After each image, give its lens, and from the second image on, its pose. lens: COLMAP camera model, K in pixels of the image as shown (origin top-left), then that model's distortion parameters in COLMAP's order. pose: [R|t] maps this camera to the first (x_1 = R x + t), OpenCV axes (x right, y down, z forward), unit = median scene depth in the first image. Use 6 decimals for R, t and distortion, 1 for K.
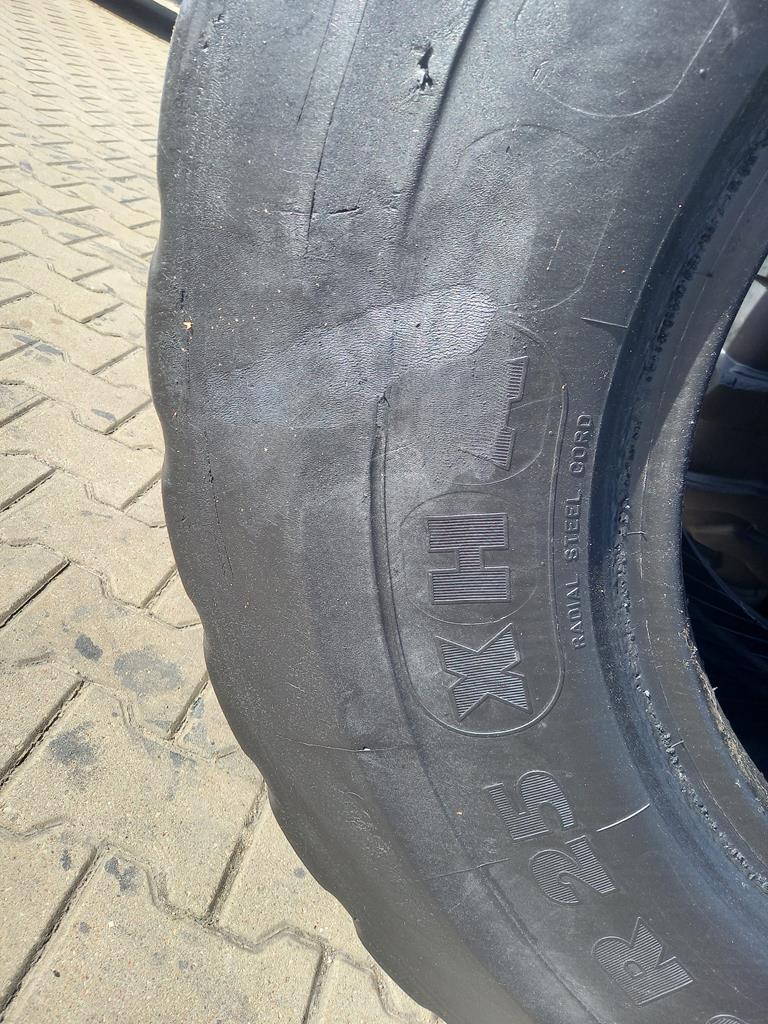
lens RADIAL K [[737.9, 0, 387.0], [0, 737.9, 510.4], [0, 0, 1]] dist [0.023638, -0.004095]
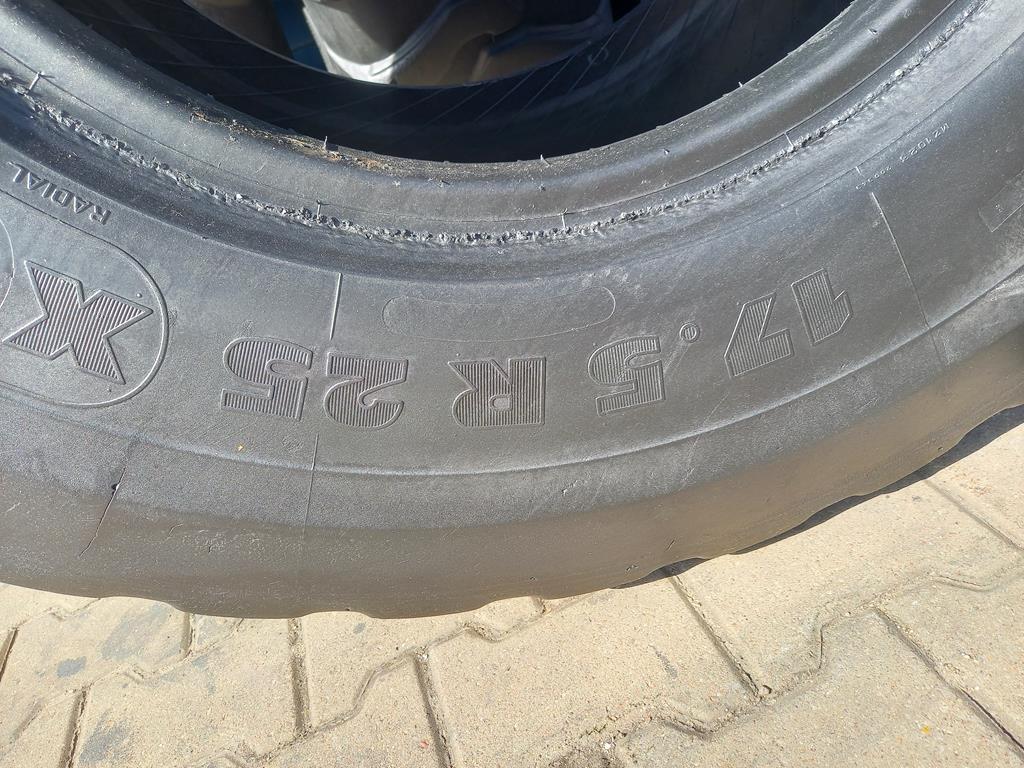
lens RADIAL K [[737.9, 0, 511.6], [0, 737.9, 387.2], [0, 0, 1]] dist [0.023638, -0.004095]
pose [[0.617308, -0.786707, -0.004771, 0.252681], [0.784723, 0.615296, 0.074975, 0.385125], [-0.056048, -0.050026, 0.997174, 0.061685]]
